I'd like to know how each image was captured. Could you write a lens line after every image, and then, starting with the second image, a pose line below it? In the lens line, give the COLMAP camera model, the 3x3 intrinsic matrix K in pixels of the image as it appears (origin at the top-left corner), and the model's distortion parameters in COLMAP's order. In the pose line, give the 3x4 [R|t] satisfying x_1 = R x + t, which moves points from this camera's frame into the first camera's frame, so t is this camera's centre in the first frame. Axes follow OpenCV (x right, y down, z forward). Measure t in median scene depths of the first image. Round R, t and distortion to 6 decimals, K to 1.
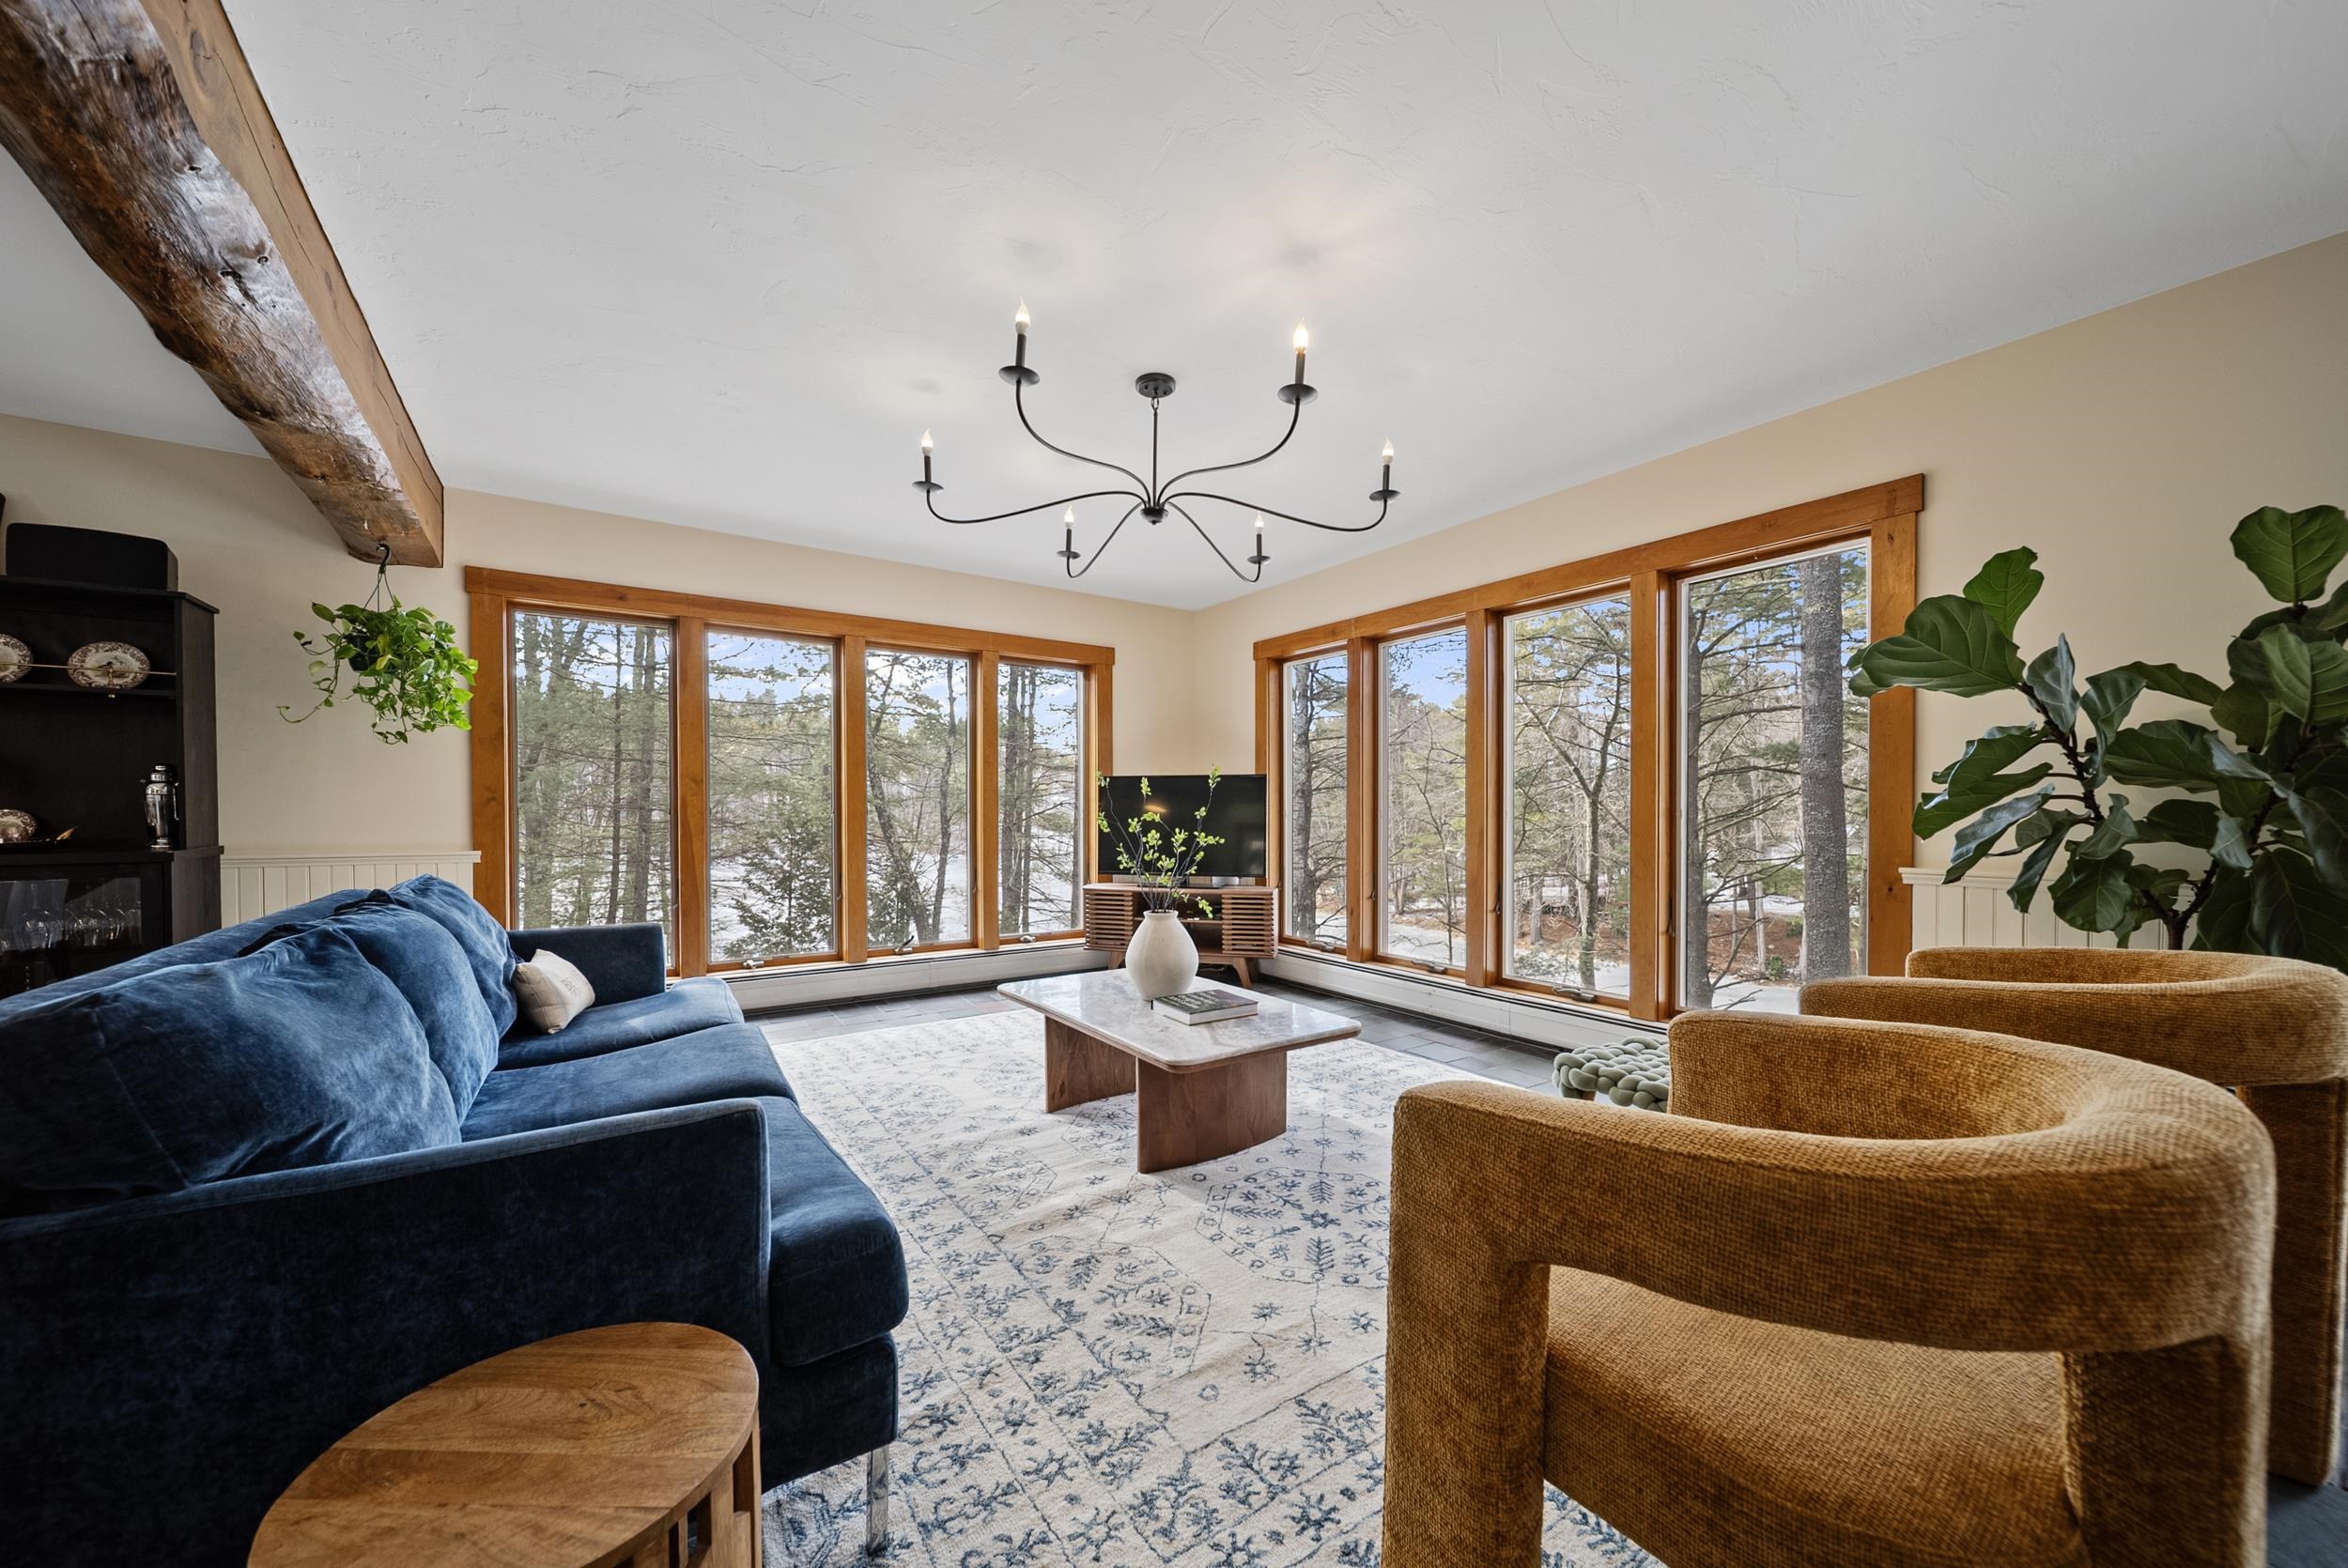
lens RADIAL K [[829.1, 0, 1165.6], [0, 829.1, 822.7], [0, 0, 1]] dist [-0.000348, -0.001367]
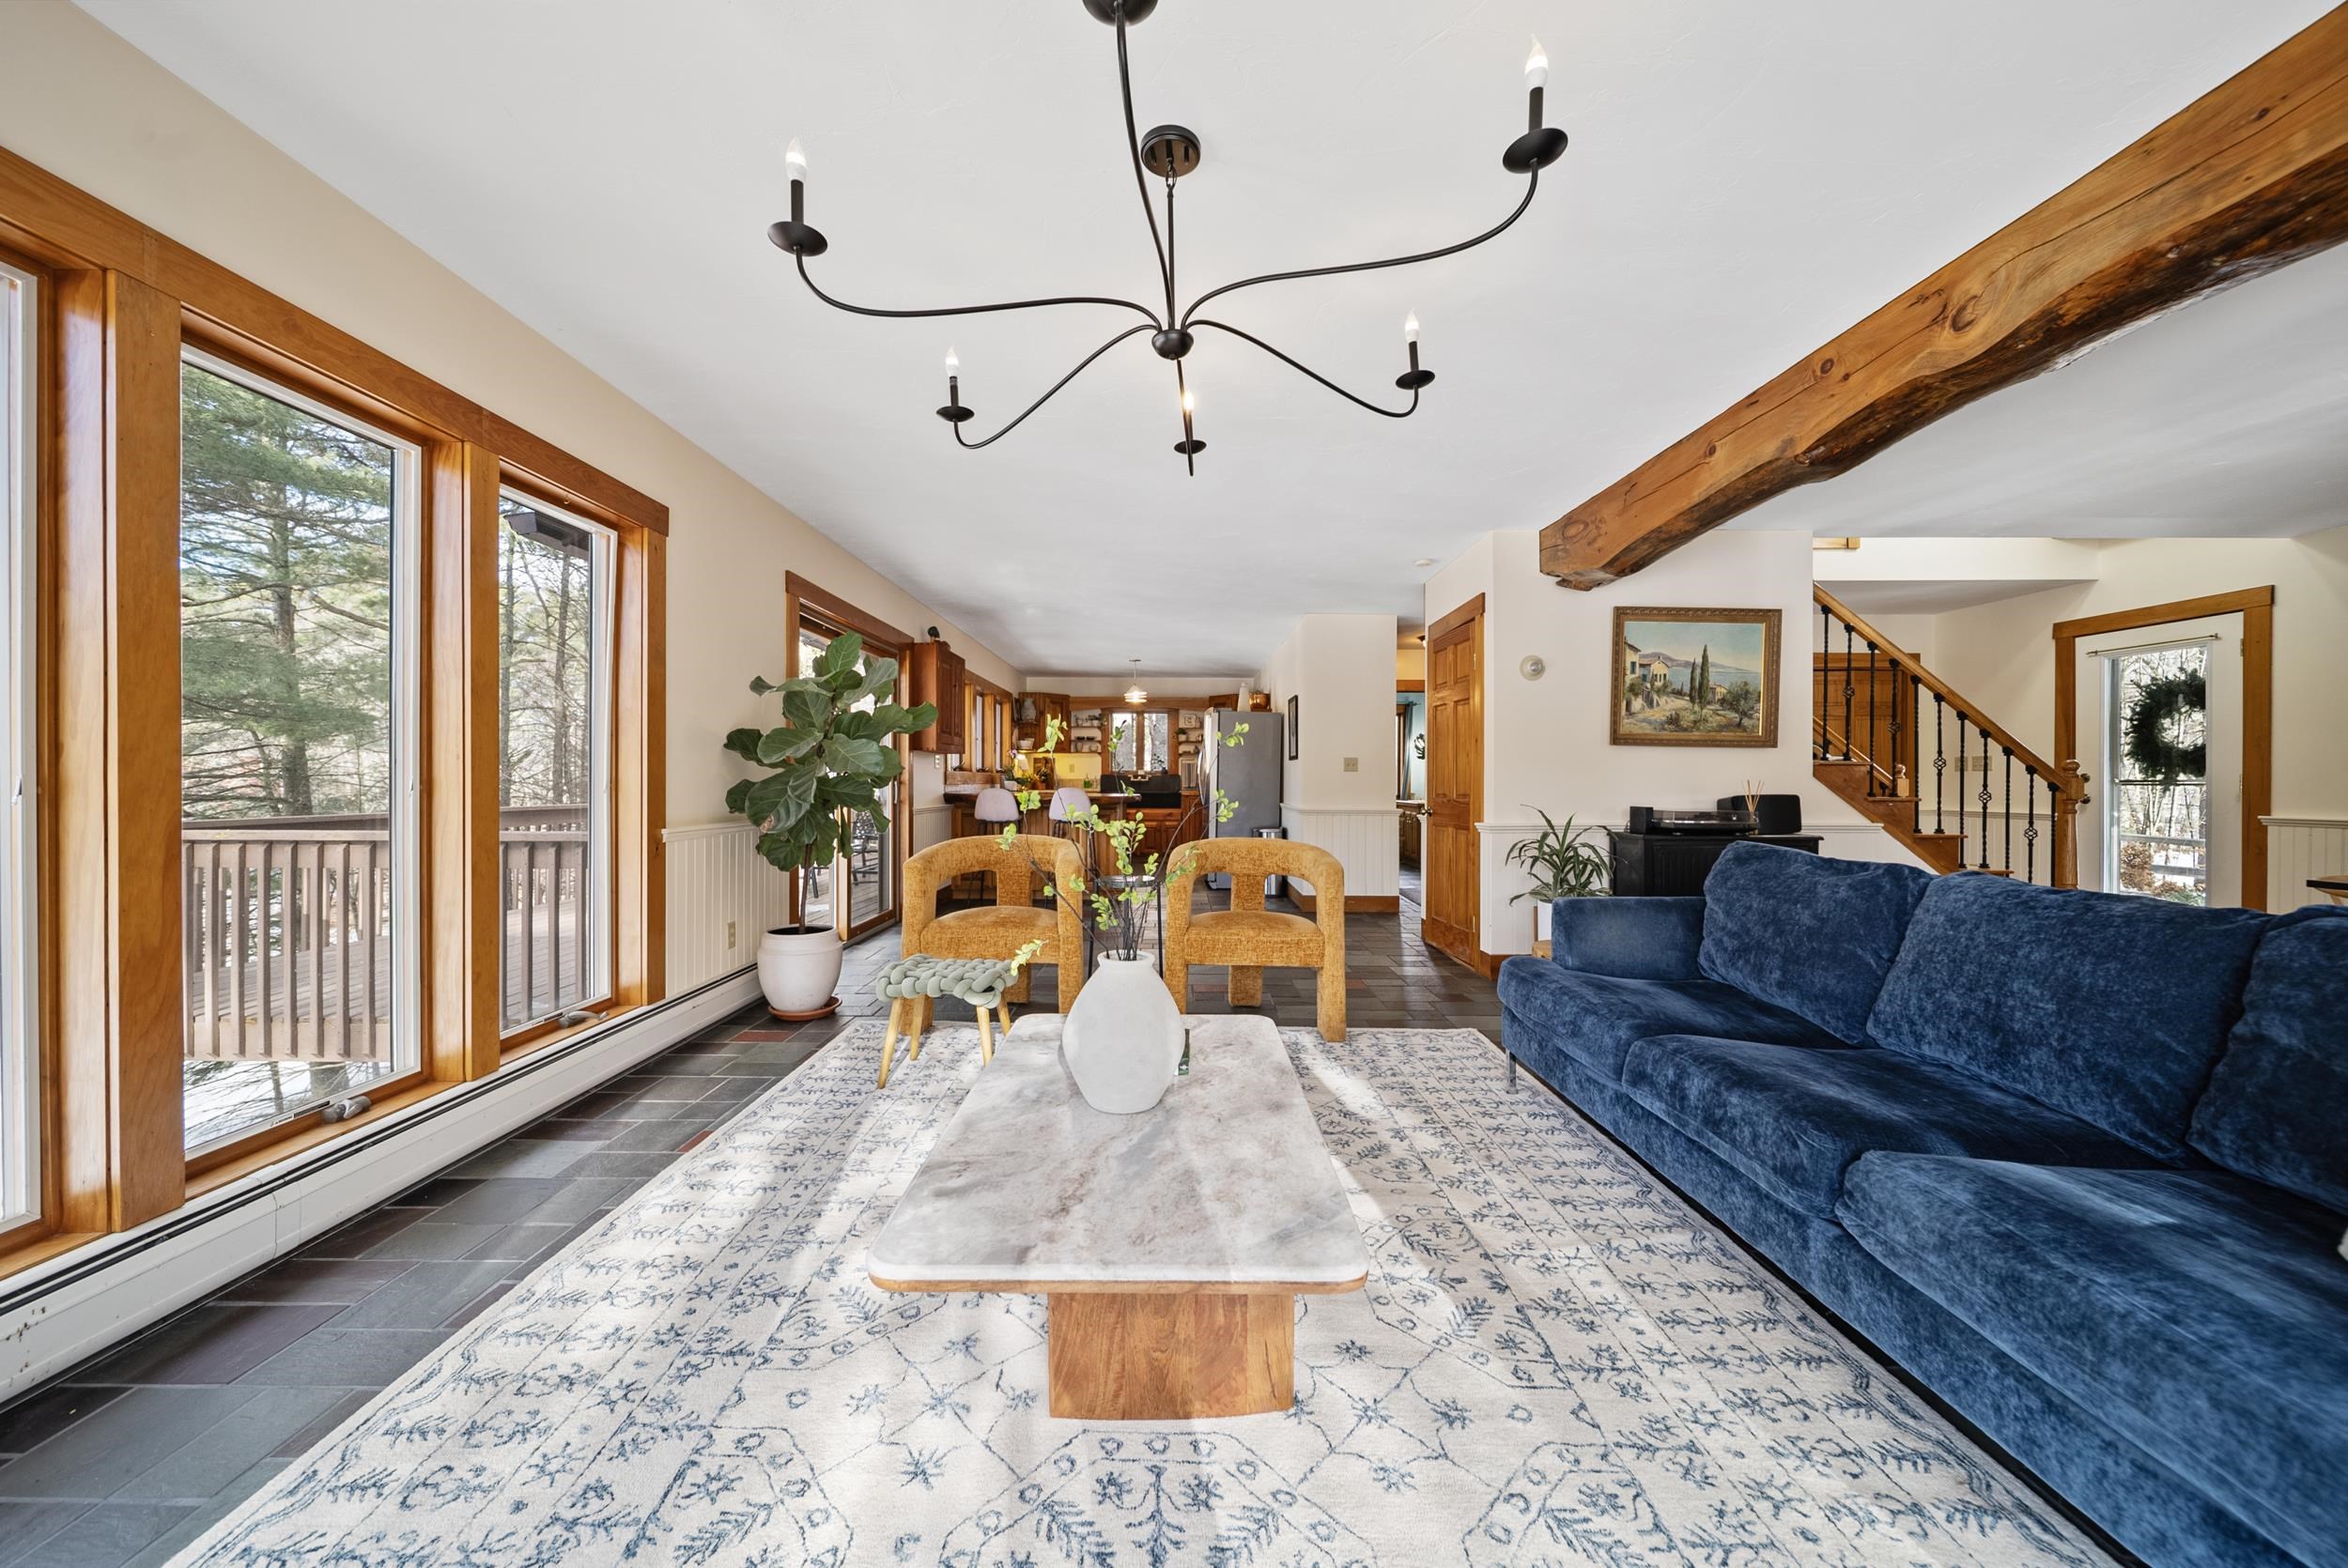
lens RADIAL K [[829.1, 0, 1171.3], [0, 829.1, 785.3], [0, 0, 1]] dist [-0.000348, -0.001367]
pose [[-0.826738, -0.006995, 0.562544, -0.346408], [0.005328, 0.999780, 0.020263, -0.027910], [-0.562562, 0.019750, -0.826519, 1.390262]]
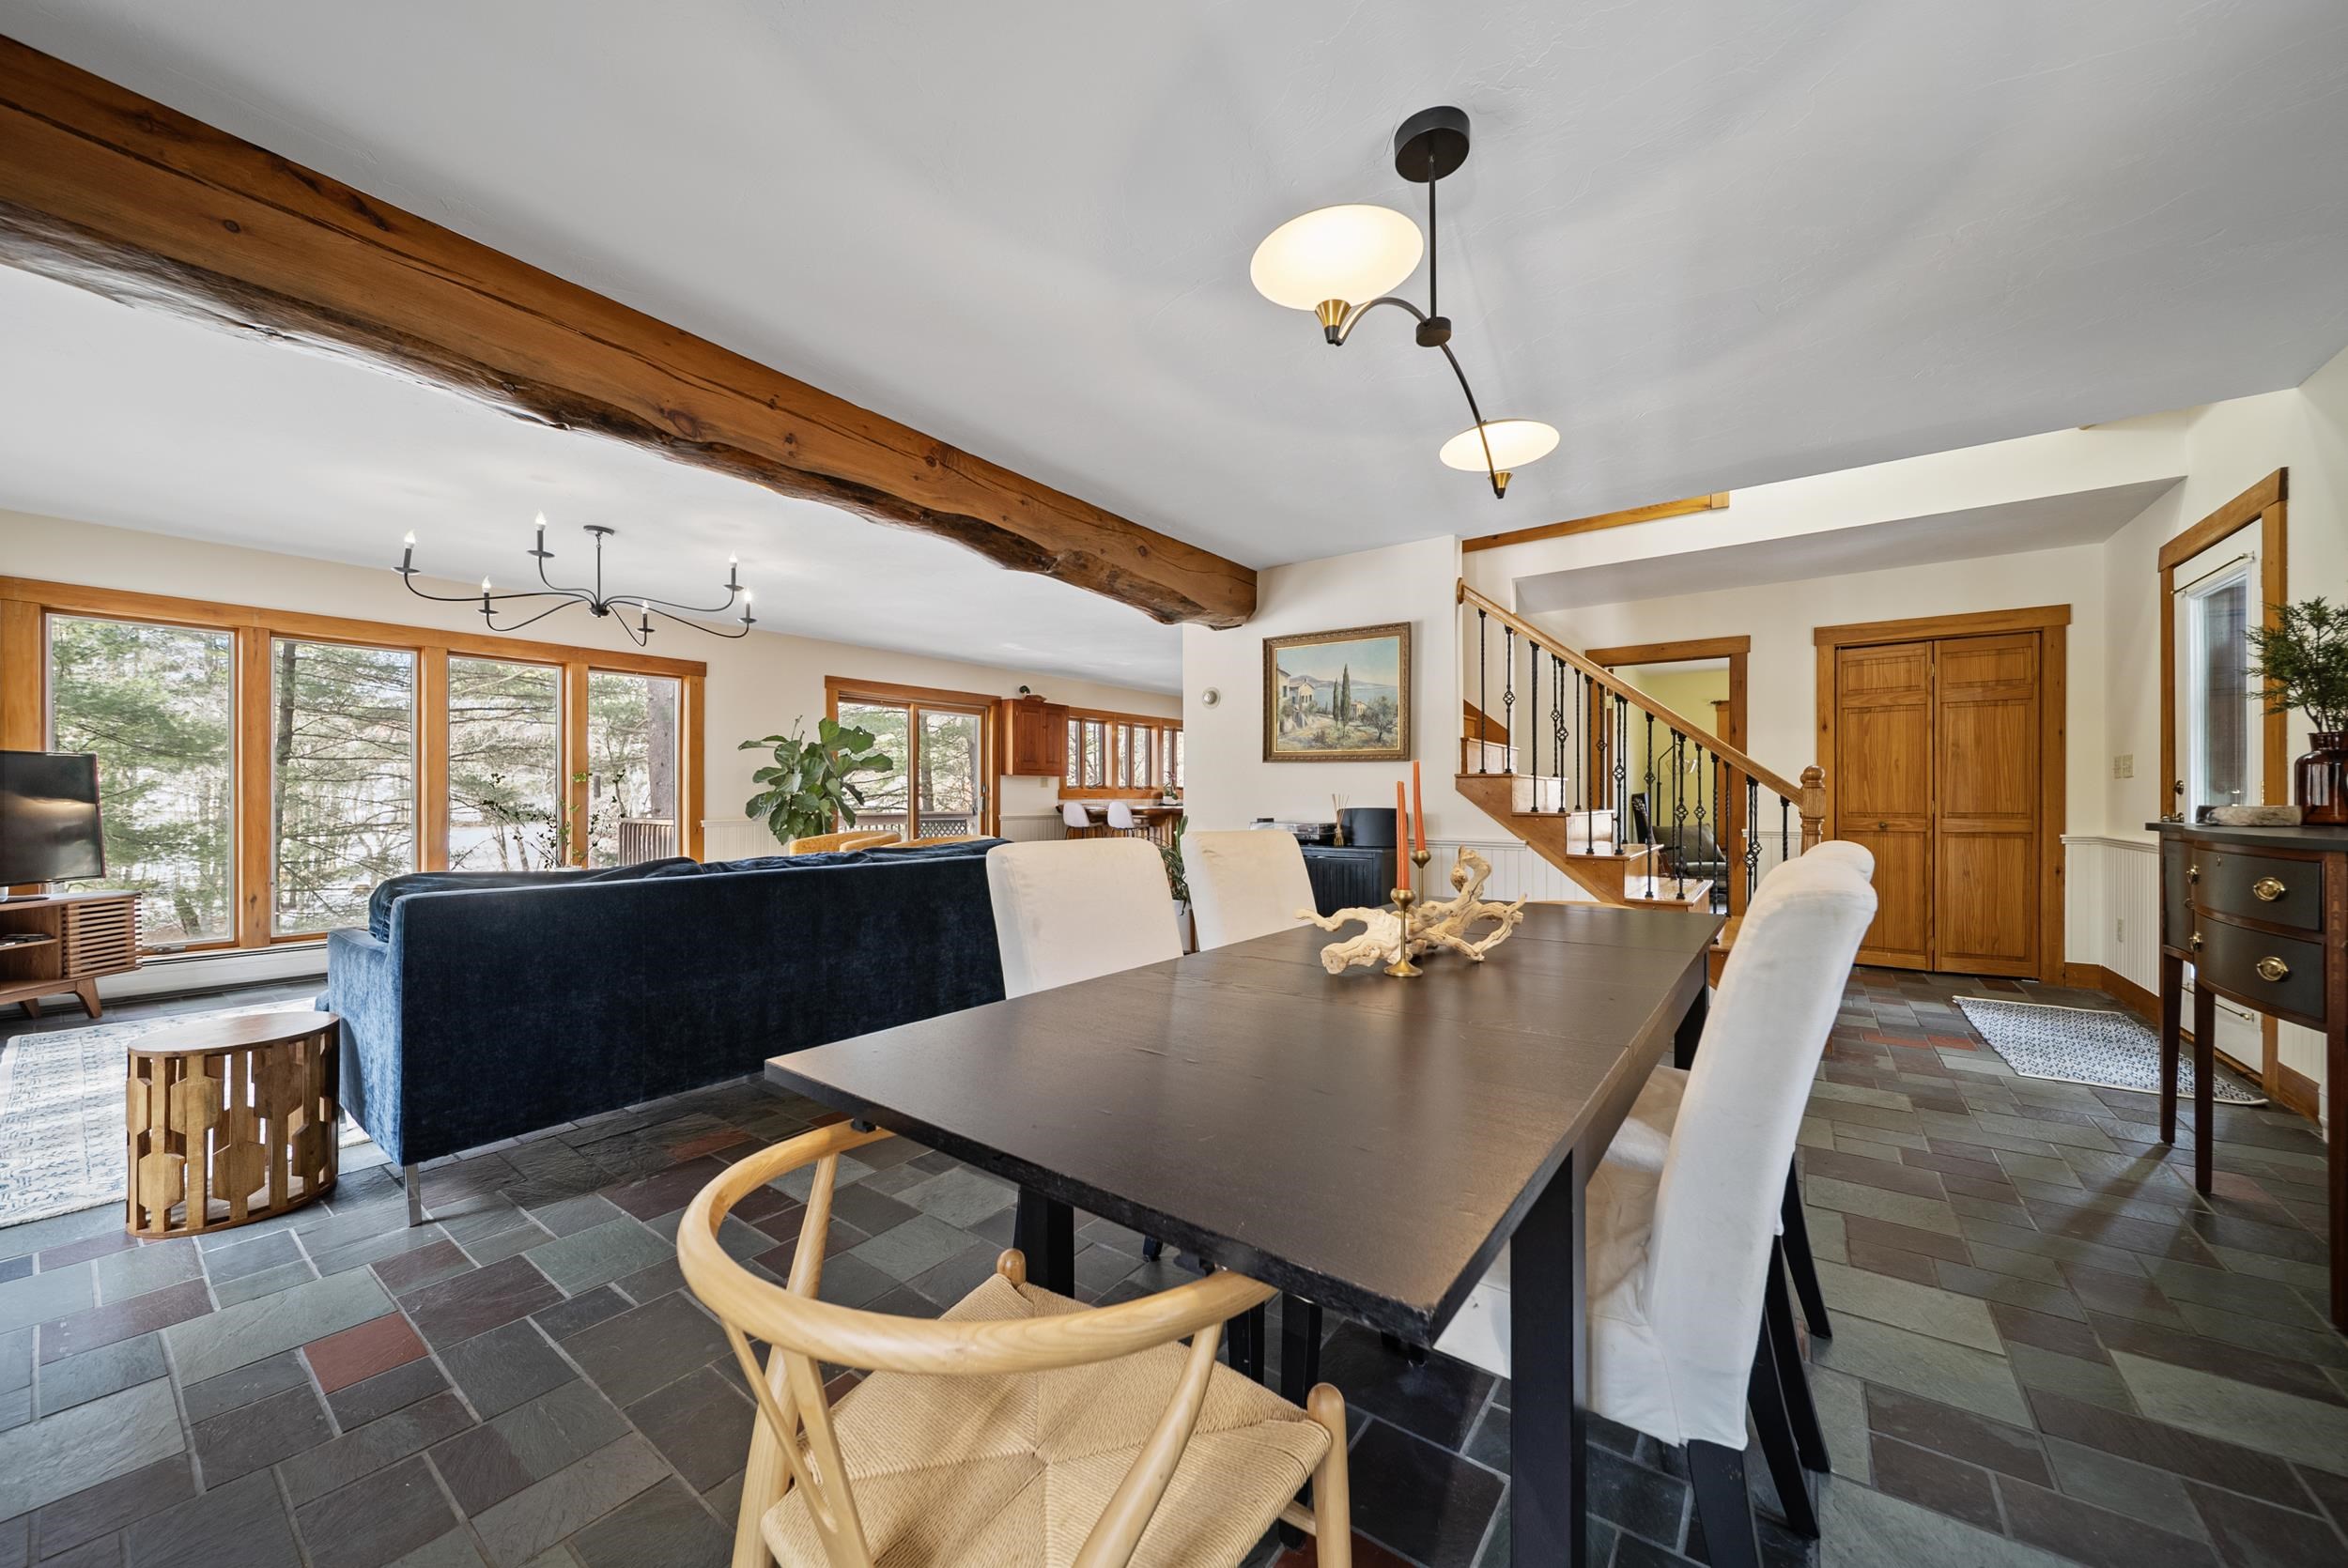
lens RADIAL K [[829.1, 0, 1164.2], [0, 829.1, 795.3], [0, 0, 1]] dist [-0.000348, -0.001367]
pose [[-0.322500, -0.002009, 0.946567, -1.648185], [0.014961, 0.999862, 0.007219, -0.016321], [-0.946451, 0.016490, -0.322425, 0.441780]]
